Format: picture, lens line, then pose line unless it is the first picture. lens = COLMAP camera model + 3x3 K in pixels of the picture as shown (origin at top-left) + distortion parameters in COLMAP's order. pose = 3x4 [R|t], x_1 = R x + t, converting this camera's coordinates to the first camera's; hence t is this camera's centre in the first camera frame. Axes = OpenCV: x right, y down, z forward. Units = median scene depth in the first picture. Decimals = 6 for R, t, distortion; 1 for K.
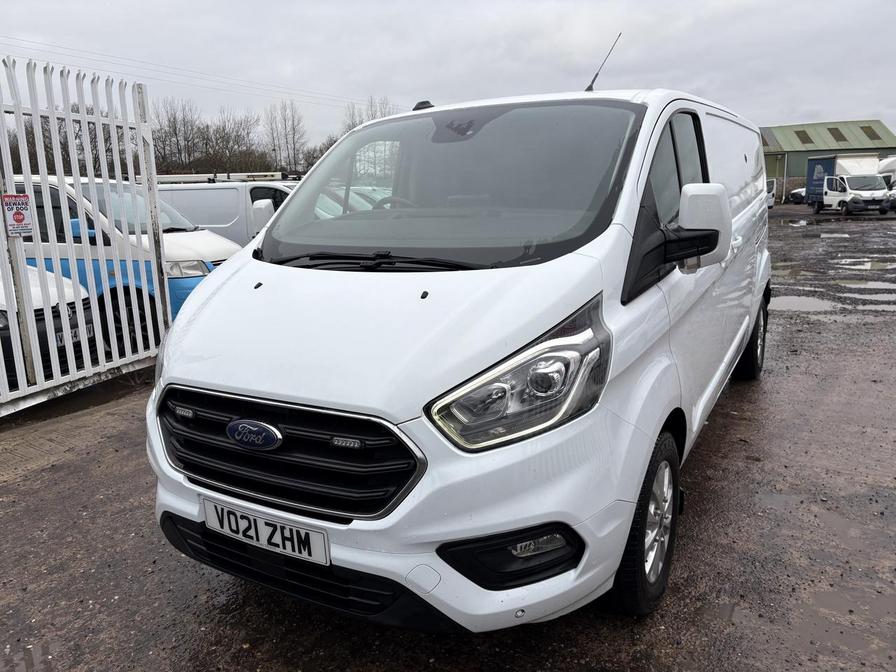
lens RADIAL K [[652.1, 0, 448.5], [0, 652.1, 343.4], [0, 0, 1]] dist [0.031969, -0.006513]
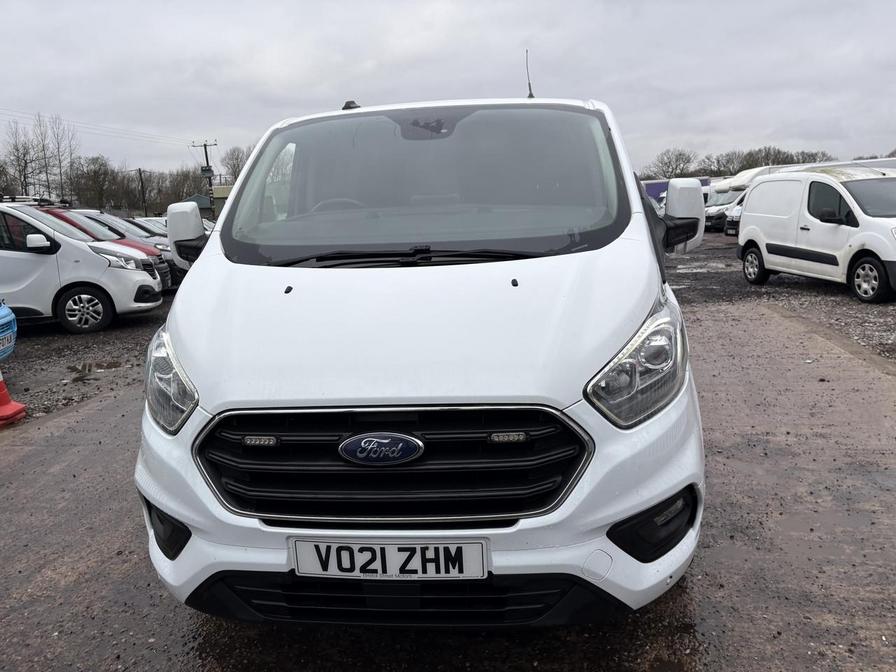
lens RADIAL K [[652.1, 0, 444.1], [0, 652.1, 338.7], [0, 0, 1]] dist [0.031969, -0.006513]
pose [[0.914357, -0.084164, 0.396065, -0.549358], [0.102937, 0.994339, -0.026344, 0.024717], [-0.391606, 0.064857, 0.917845, 0.157507]]
